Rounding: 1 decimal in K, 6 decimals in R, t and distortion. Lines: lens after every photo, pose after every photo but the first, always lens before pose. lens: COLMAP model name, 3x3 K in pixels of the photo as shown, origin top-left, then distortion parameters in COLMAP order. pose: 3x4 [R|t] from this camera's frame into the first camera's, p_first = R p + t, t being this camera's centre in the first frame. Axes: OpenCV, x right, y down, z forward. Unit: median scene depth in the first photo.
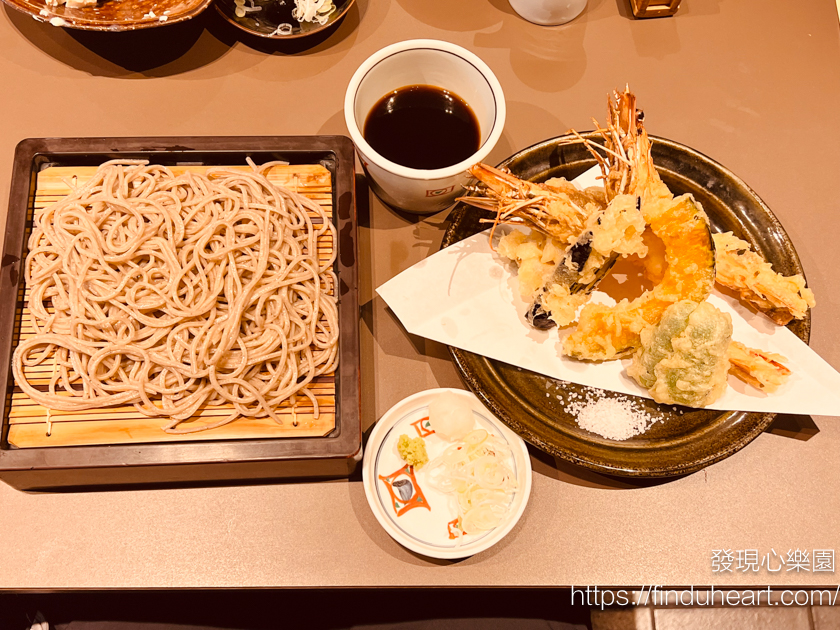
lens RADIAL K [[941.1, 0, 420.0], [0, 941.1, 315.0], [0, 0, 1]] dist [0.186780, -0.621076]
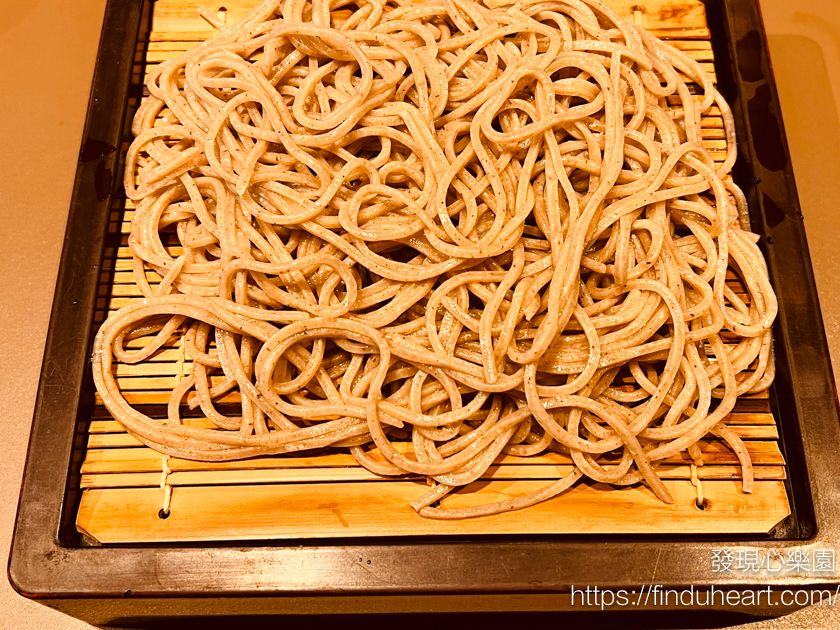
lens RADIAL K [[925.0, 0, 421.9], [0, 925.0, 285.3], [0, 0, 1]] dist [0.193766, -0.786030]
pose [[0.998583, 0.011711, -0.051904, -0.241897], [-0.015991, 0.996435, -0.082835, 0.051458], [0.050749, 0.083548, 0.995211, 0.546302]]
